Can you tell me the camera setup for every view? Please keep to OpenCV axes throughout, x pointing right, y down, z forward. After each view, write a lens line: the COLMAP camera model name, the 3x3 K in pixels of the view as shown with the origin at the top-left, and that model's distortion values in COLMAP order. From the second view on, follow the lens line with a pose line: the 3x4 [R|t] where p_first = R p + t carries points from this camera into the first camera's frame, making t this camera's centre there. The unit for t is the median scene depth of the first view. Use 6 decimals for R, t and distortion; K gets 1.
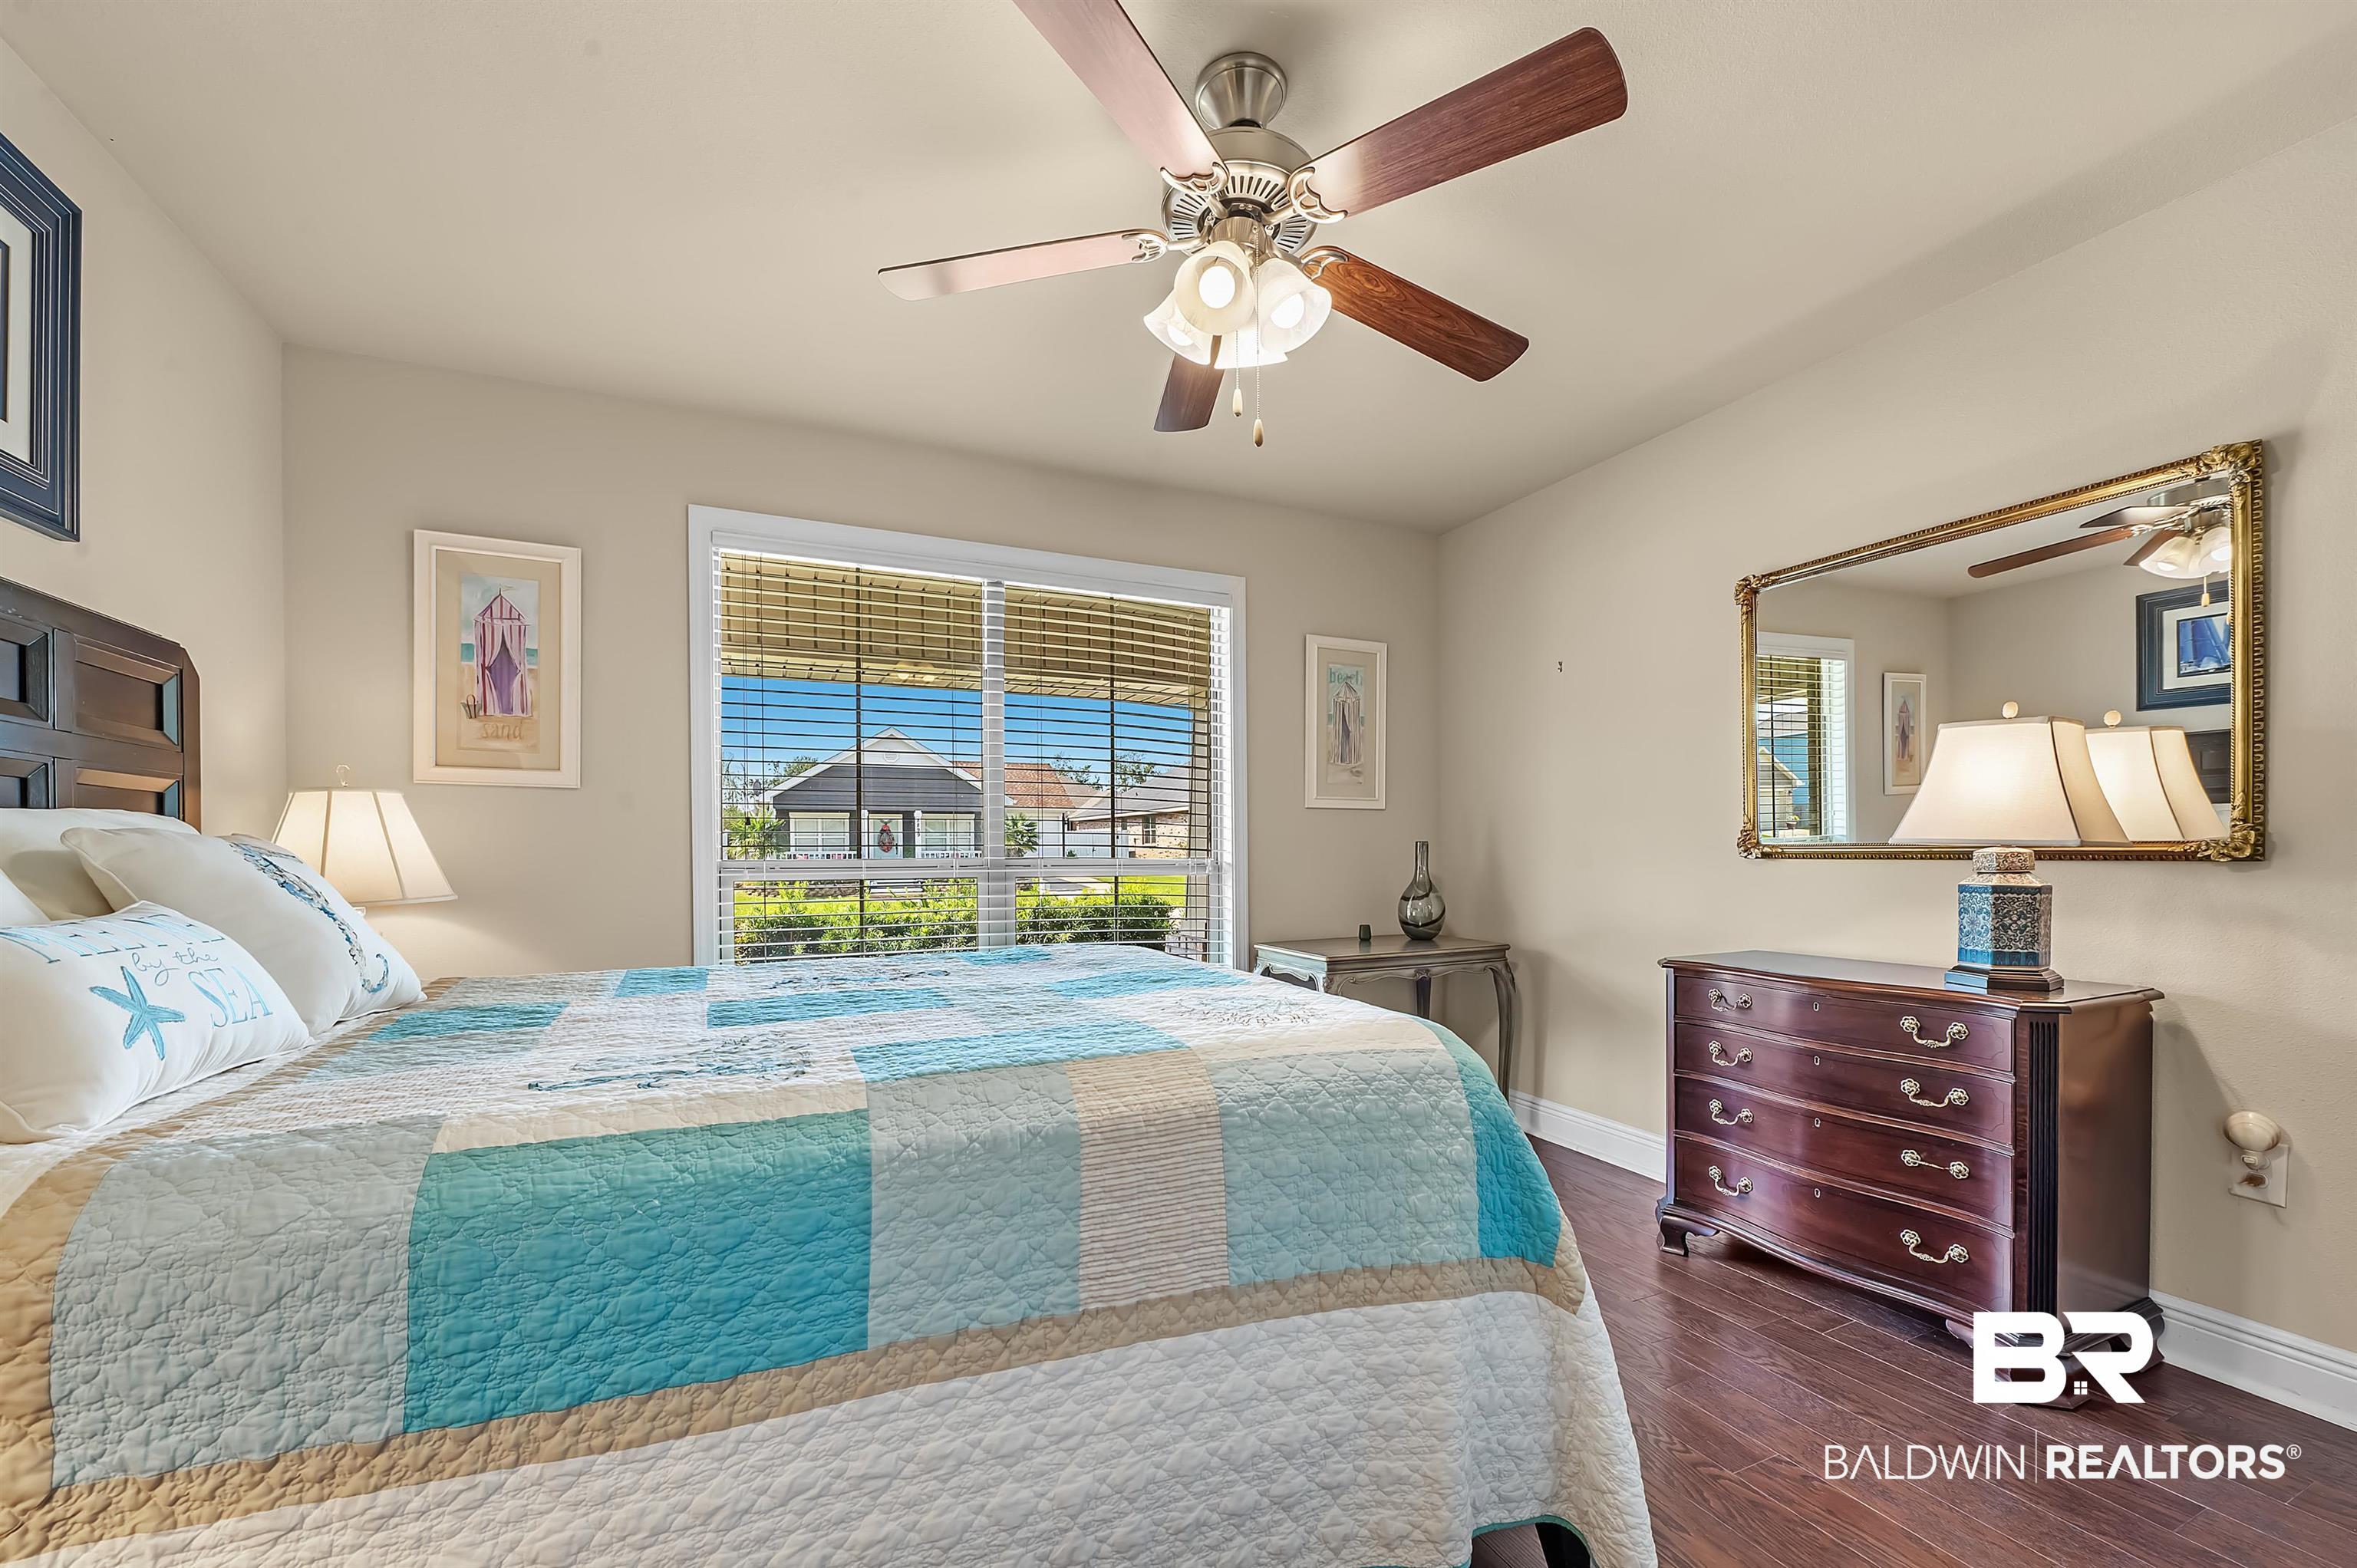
lens RADIAL K [[963.5, 0, 1201.8], [0, 963.5, 849.8], [0, 0, 1]] dist [-0.005926, -0.000846]
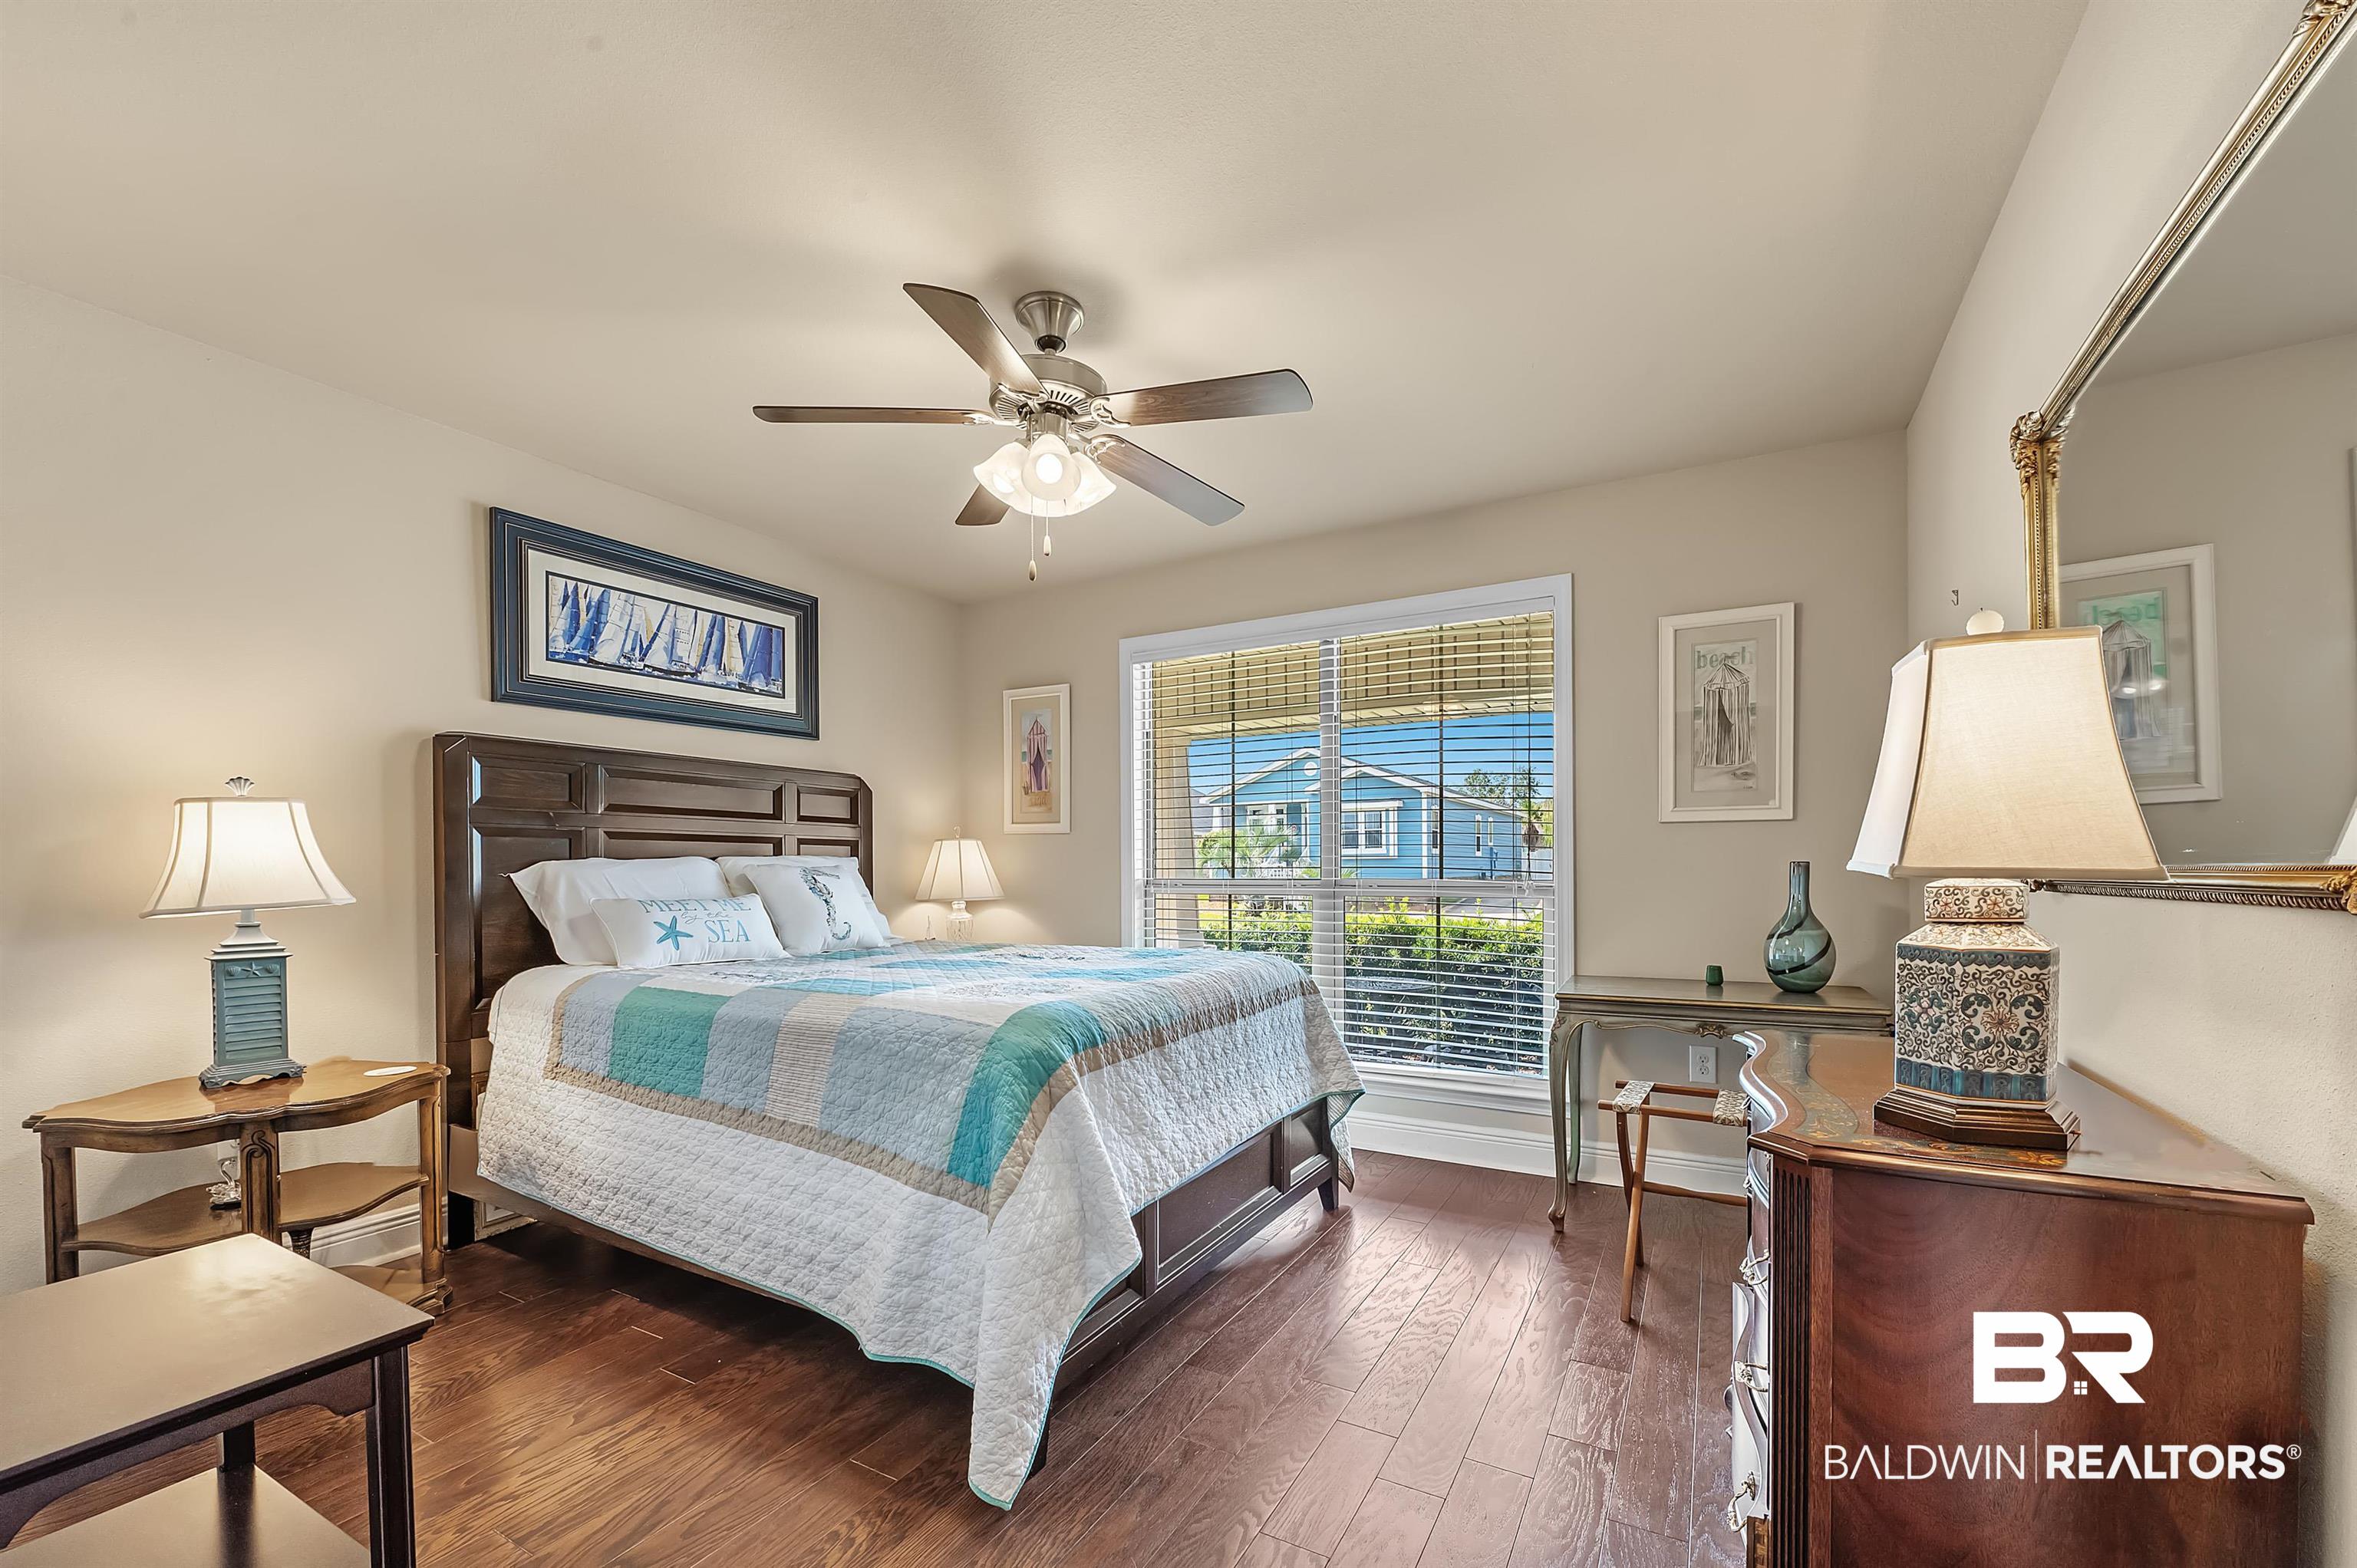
lens RADIAL K [[963.5, 0, 1168.1], [0, 963.5, 868.5], [0, 0, 1]] dist [-0.005926, -0.000846]
pose [[0.568876, 0.000134, -0.822424, 0.774600], [0.002738, 0.999994, 0.002057, -0.008140], [0.822419, -0.003422, 0.568872, 0.225500]]
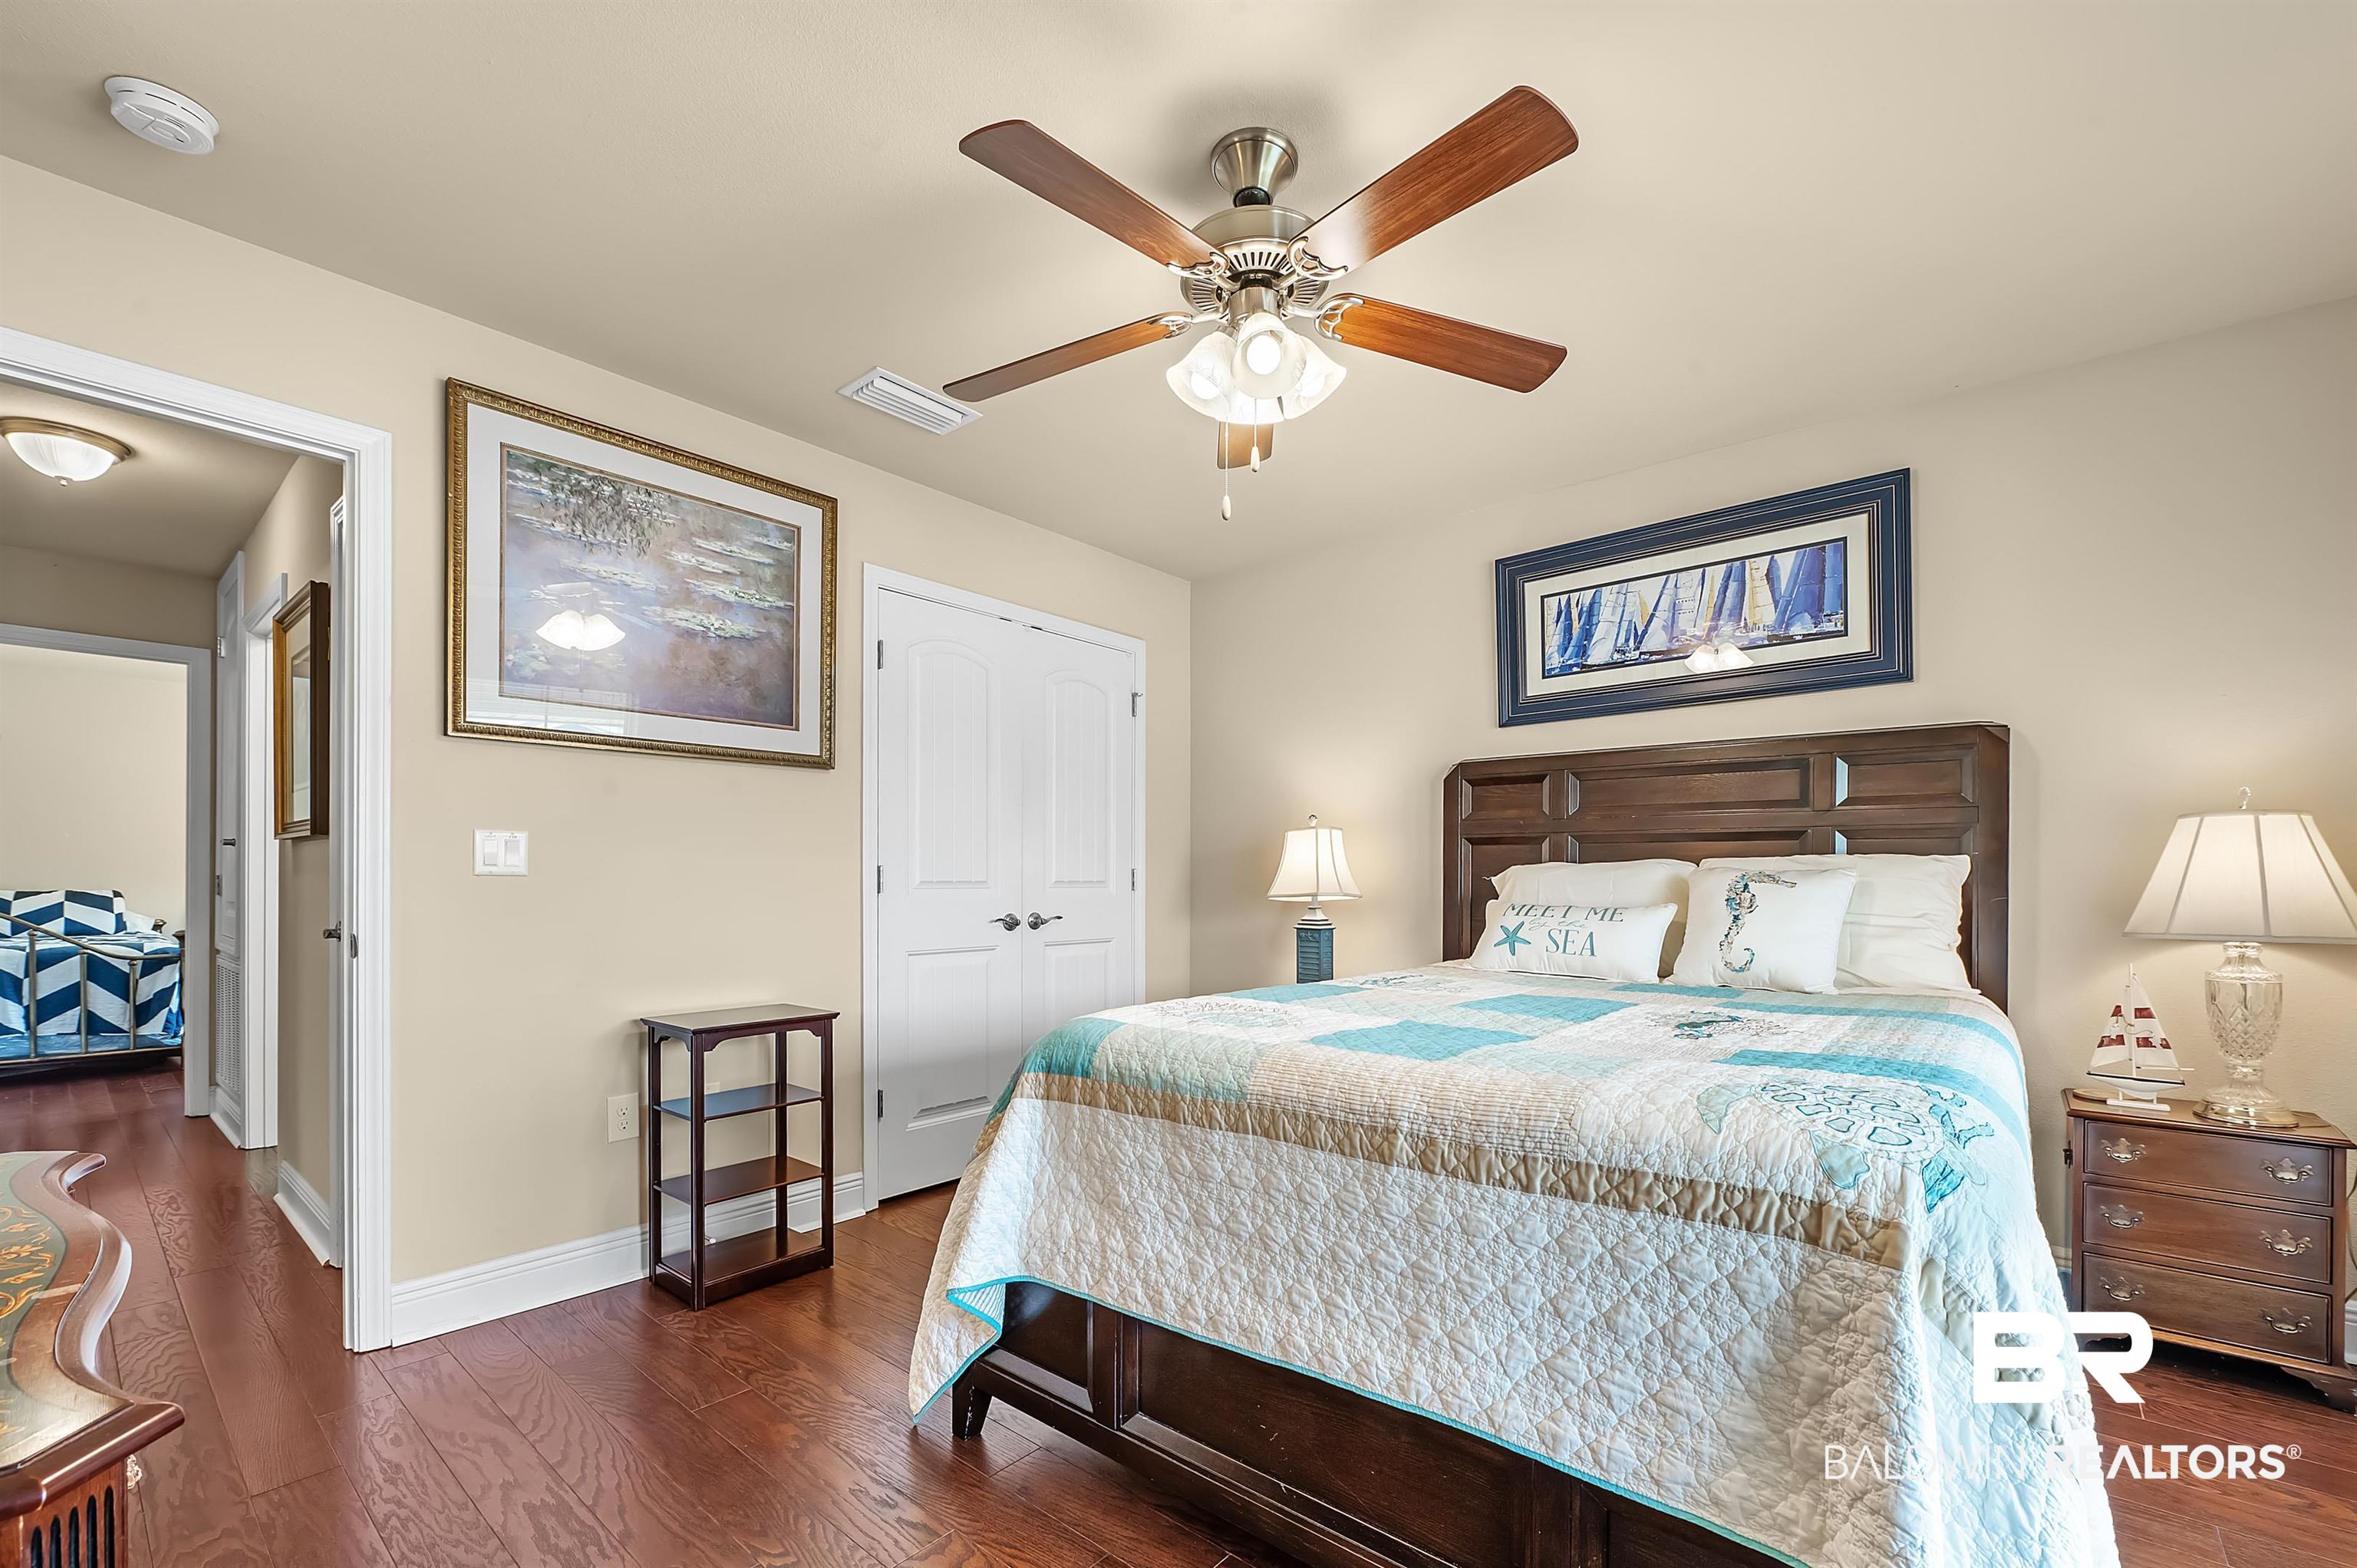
lens RADIAL K [[963.5, 0, 1192.7], [0, 963.5, 873.4], [0, 0, 1]] dist [-0.005926, -0.000846]
pose [[-0.906404, -0.004097, -0.422393, 0.336925], [-0.003061, 0.999990, -0.003130, -0.001477], [0.422402, -0.001544, -0.906407, 1.195549]]
